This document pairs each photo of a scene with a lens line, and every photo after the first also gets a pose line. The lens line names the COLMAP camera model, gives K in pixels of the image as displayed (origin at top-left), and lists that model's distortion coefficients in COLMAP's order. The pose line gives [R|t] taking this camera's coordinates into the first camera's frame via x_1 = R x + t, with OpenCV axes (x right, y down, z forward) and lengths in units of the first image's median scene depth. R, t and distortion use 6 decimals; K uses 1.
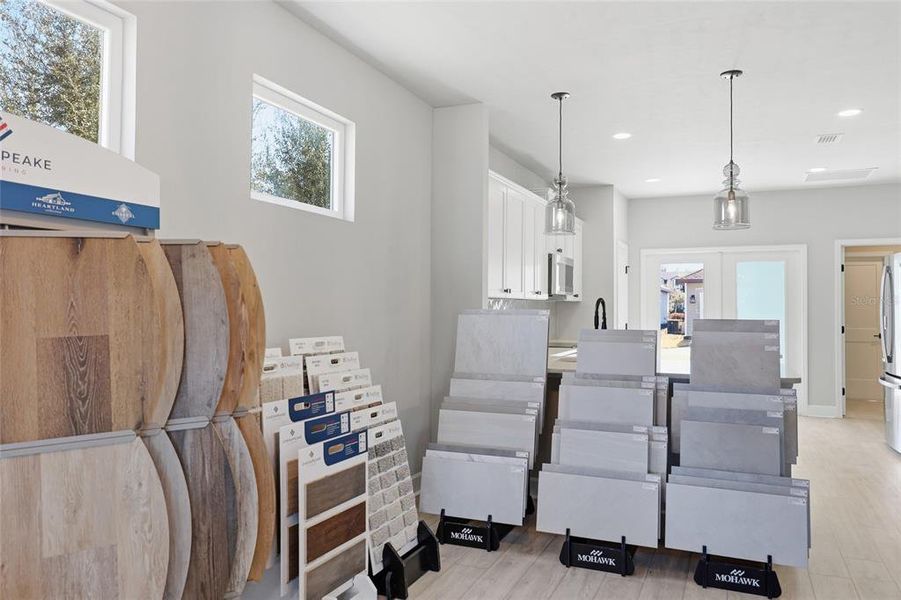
lens RADIAL K [[647.9, 0, 448.7], [0, 647.9, 295.7], [0, 0, 1]] dist [0.003401, -0.000169]
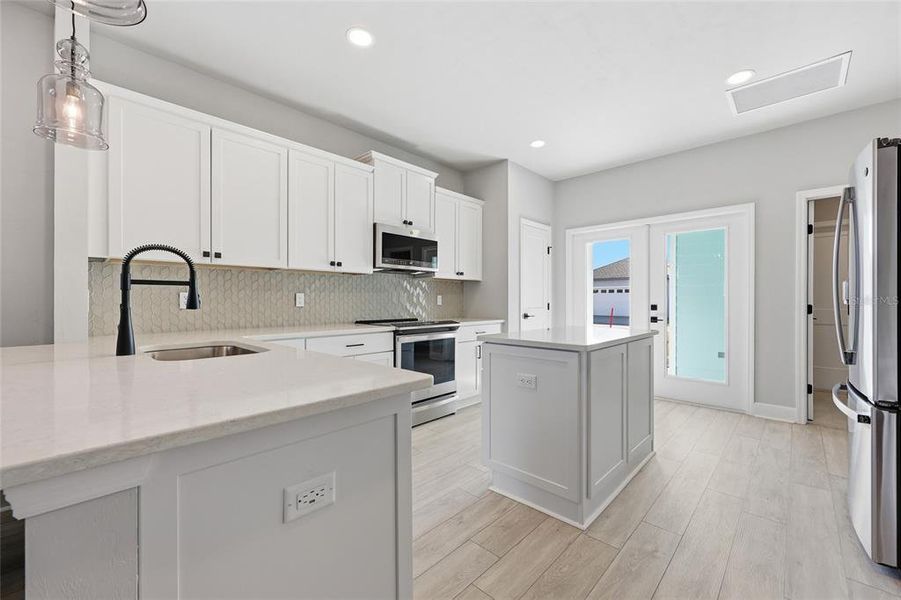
lens RADIAL K [[359.7, 0, 453.9], [0, 359.7, 299.8], [0, 0, 1]] dist [-0.003070, -0.000363]
pose [[0.941857, -0.004397, -0.335985, 0.851820], [0.008805, 0.999894, 0.011598, 0.077359], [0.335898, -0.013882, 0.941796, 1.110170]]
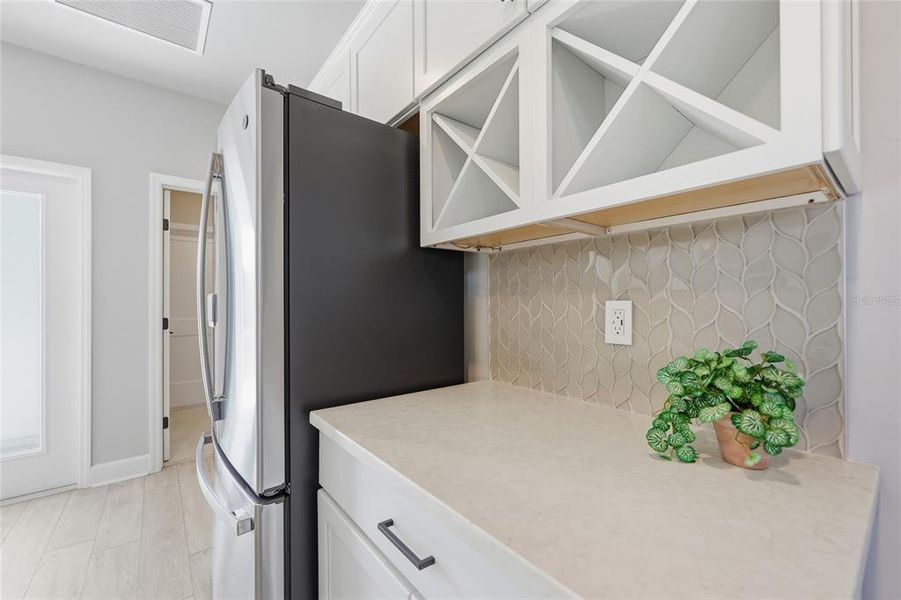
lens RADIAL K [[359.7, 0, 446.9], [0, 359.7, 300.7], [0, 0, 1]] dist [-0.003070, -0.000363]
pose [[0.452162, -0.001803, 0.891934, 1.018748], [-0.006752, 0.999962, 0.005444, 0.063258], [-0.891910, -0.008484, 0.452133, 1.459953]]
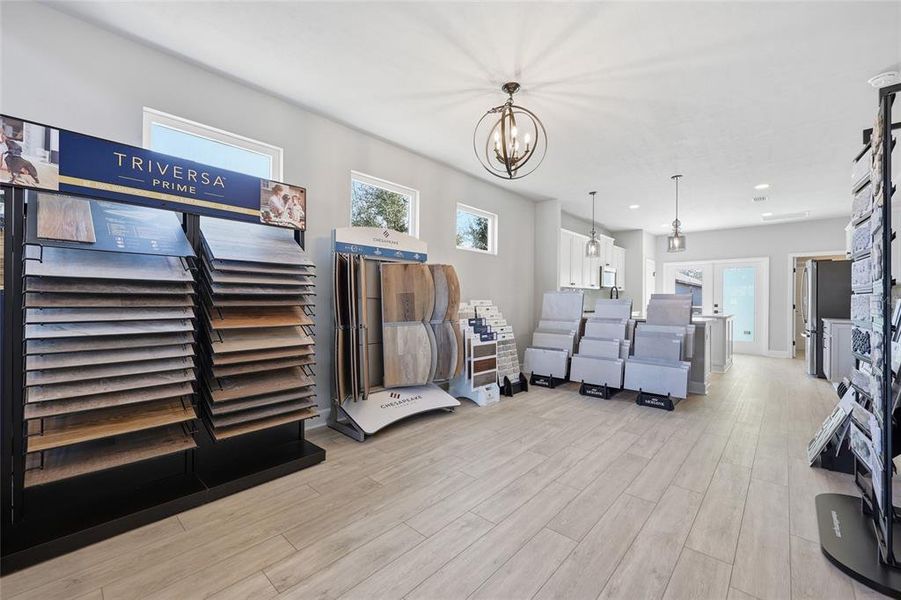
lens RADIAL K [[359.7, 0, 456.7], [0, 359.7, 299.0], [0, 0, 1]] dist [-0.003070, -0.000363]
pose [[0.950609, -0.000919, -0.310391, 0.146750], [0.005045, 0.999909, 0.012489, 0.038952], [0.310351, -0.013438, 0.950527, -0.390945]]
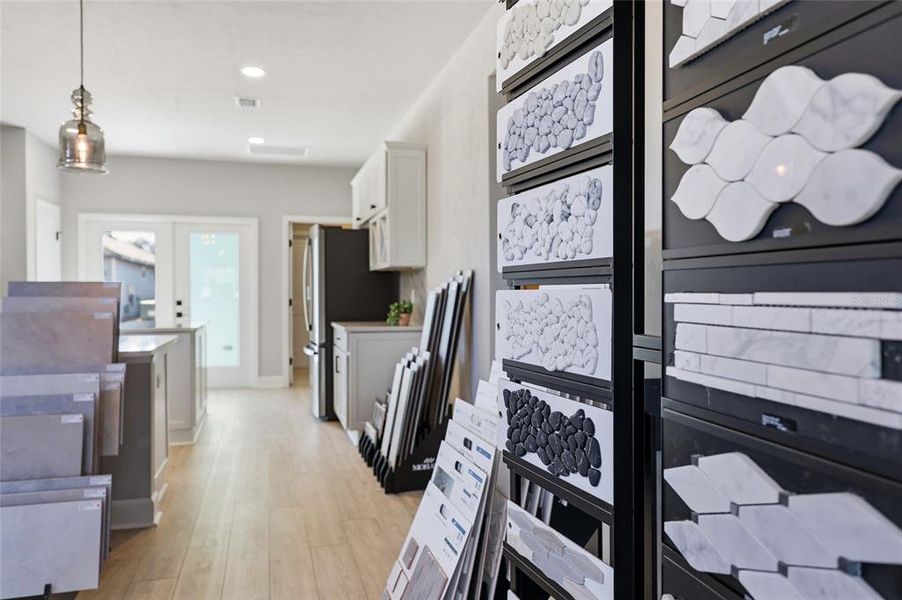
lens RADIAL K [[648.6, 0, 443.5], [0, 648.6, 298.1], [0, 0, 1]] dist [0.003401, -0.000169]
pose [[0.769309, -0.015337, 0.638693, 0.318026], [-0.003143, 0.999609, 0.027790, 0.037008], [-0.638869, -0.023387, 0.768960, 0.108668]]
